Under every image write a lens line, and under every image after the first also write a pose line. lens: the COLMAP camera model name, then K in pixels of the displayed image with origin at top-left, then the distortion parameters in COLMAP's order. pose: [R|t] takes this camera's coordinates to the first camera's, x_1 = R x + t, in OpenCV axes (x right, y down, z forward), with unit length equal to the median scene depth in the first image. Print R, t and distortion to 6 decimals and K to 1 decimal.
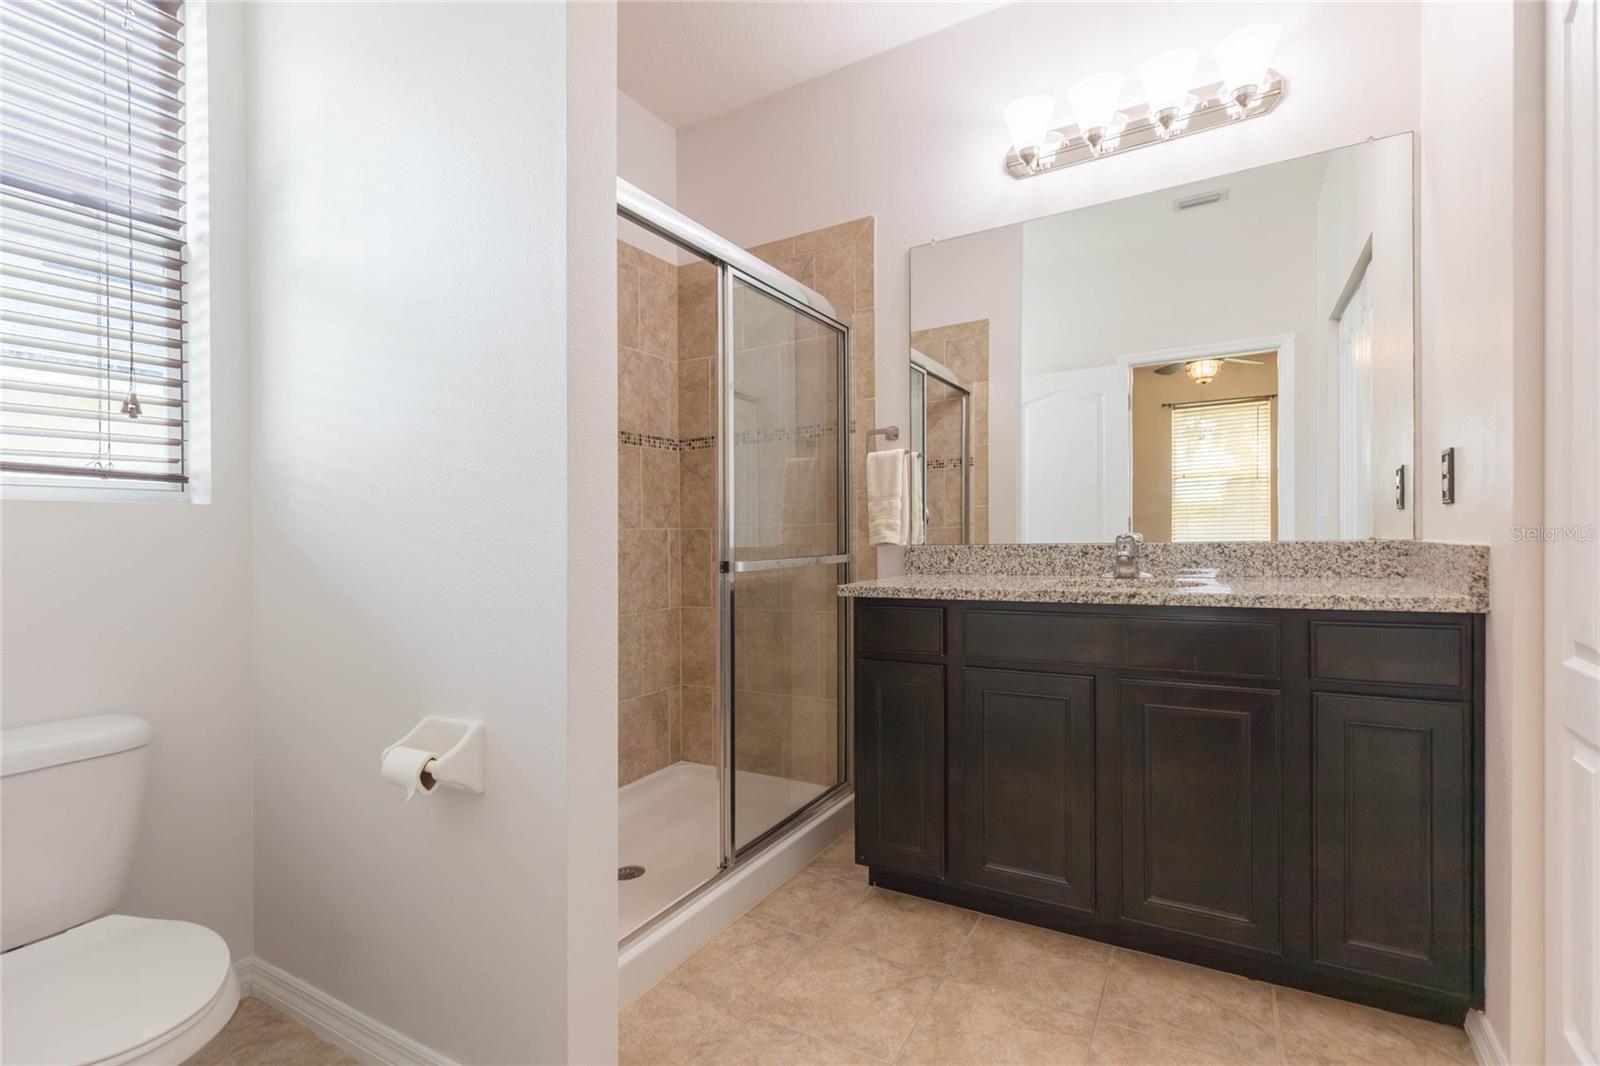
lens RADIAL K [[719.2, 0, 799.0], [0, 719.2, 528.6], [0, 0, 1]] dist [0.008888, 0.000010]
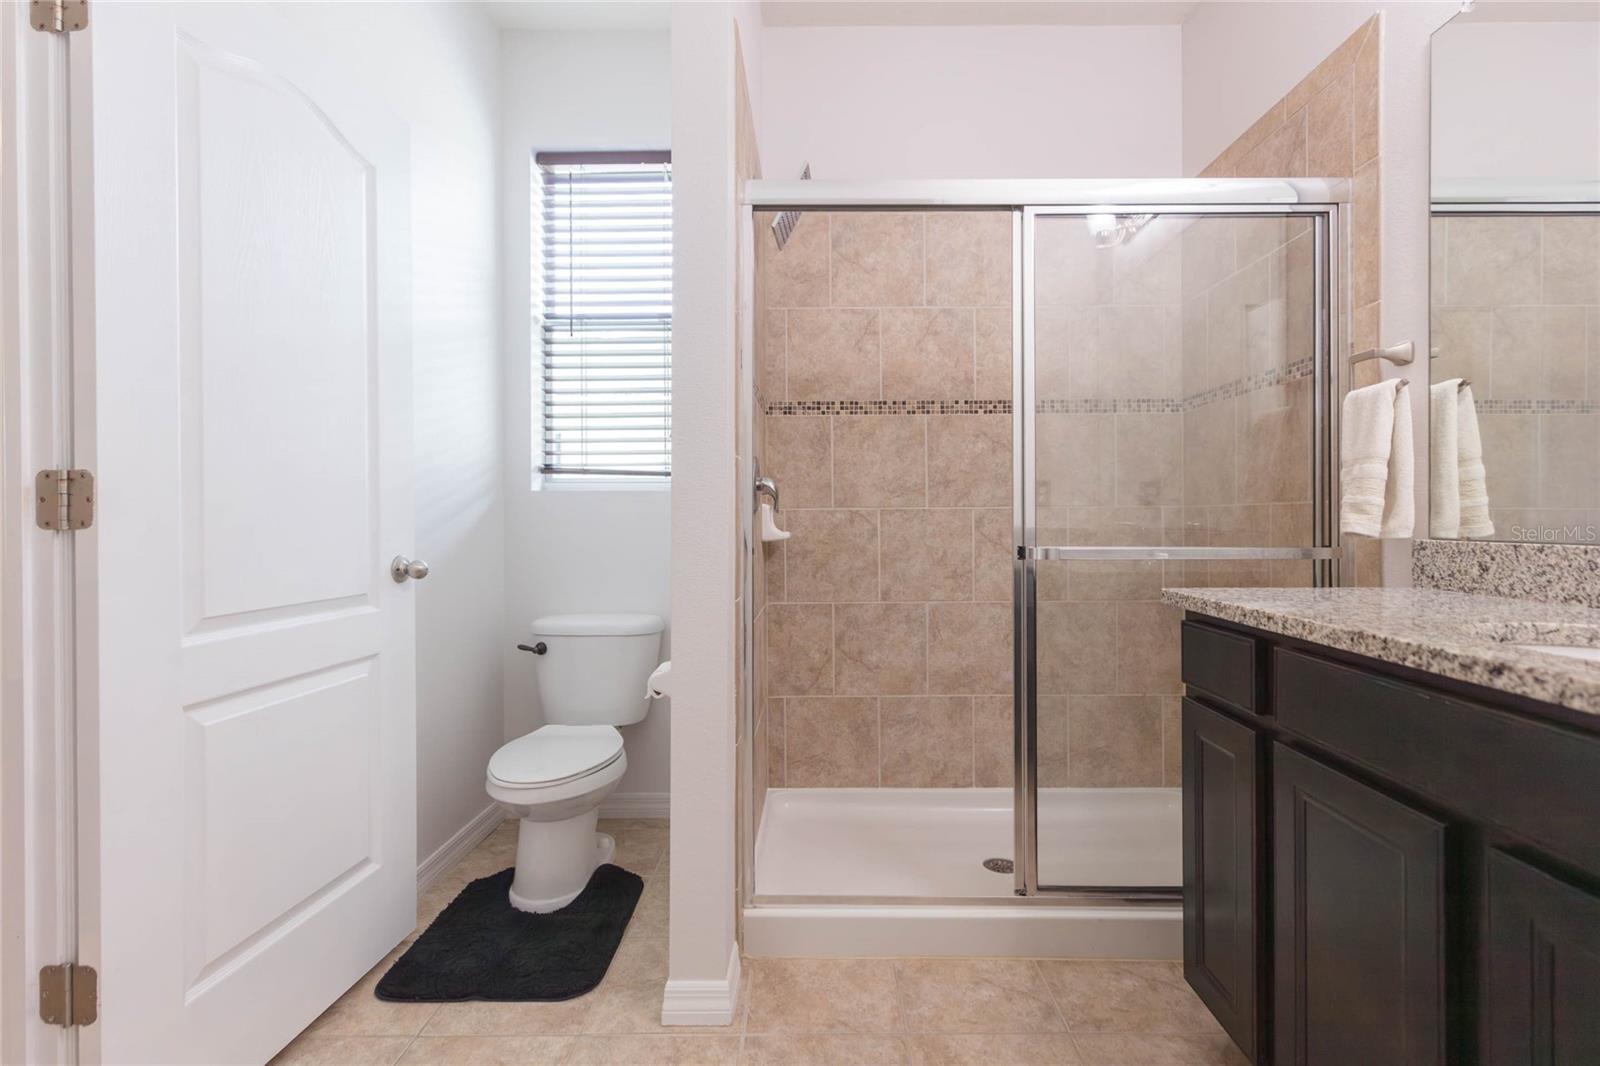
lens RADIAL K [[717.8, 0, 804.5], [0, 717.8, 505.7], [0, 0, 1]] dist [-0.000809, -0.000076]
pose [[0.510761, 0.006598, -0.859698, 0.419598], [-0.001226, 0.999975, 0.006947, -0.007597], [0.859722, -0.002494, 0.510756, 0.269830]]
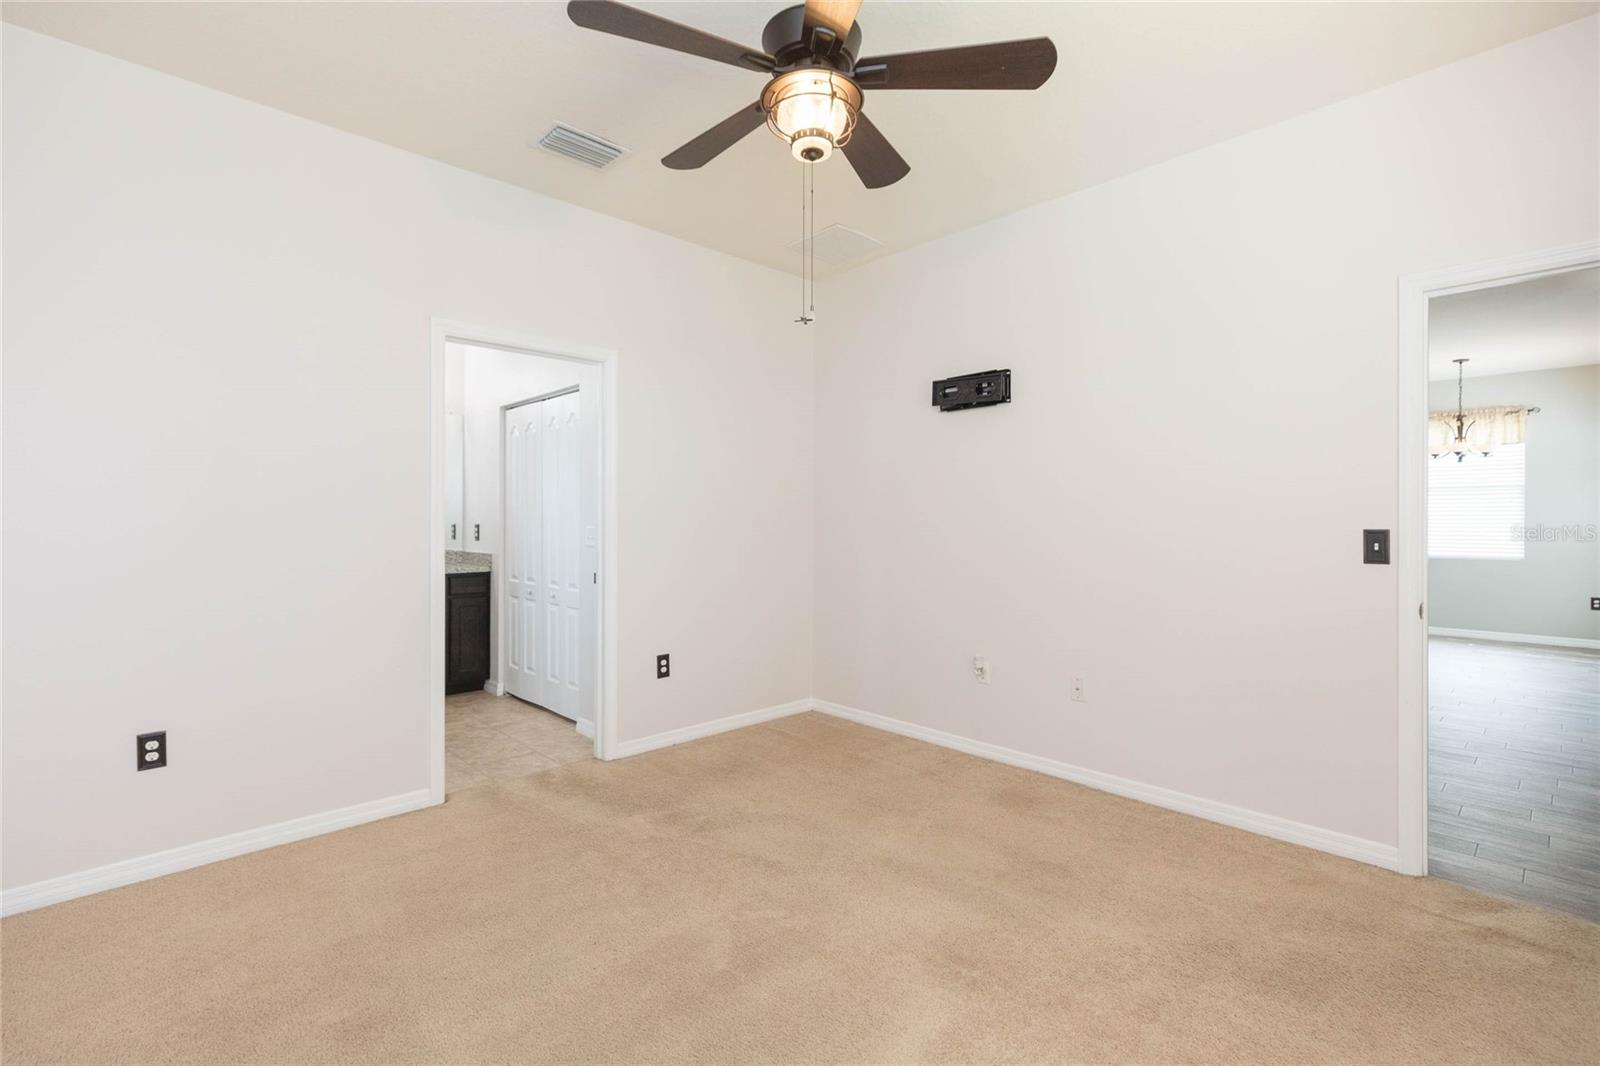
lens RADIAL K [[736.7, 0, 800.0], [0, 736.7, 521.7], [0, 0, 1]] dist [0.002821, 0.000012]
pose [[0.287138, 0.009778, 0.957839, -1.300133], [0.000655, 0.999946, -0.010404, -0.057808], [-0.957889, 0.003614, 0.287116, -0.940023]]
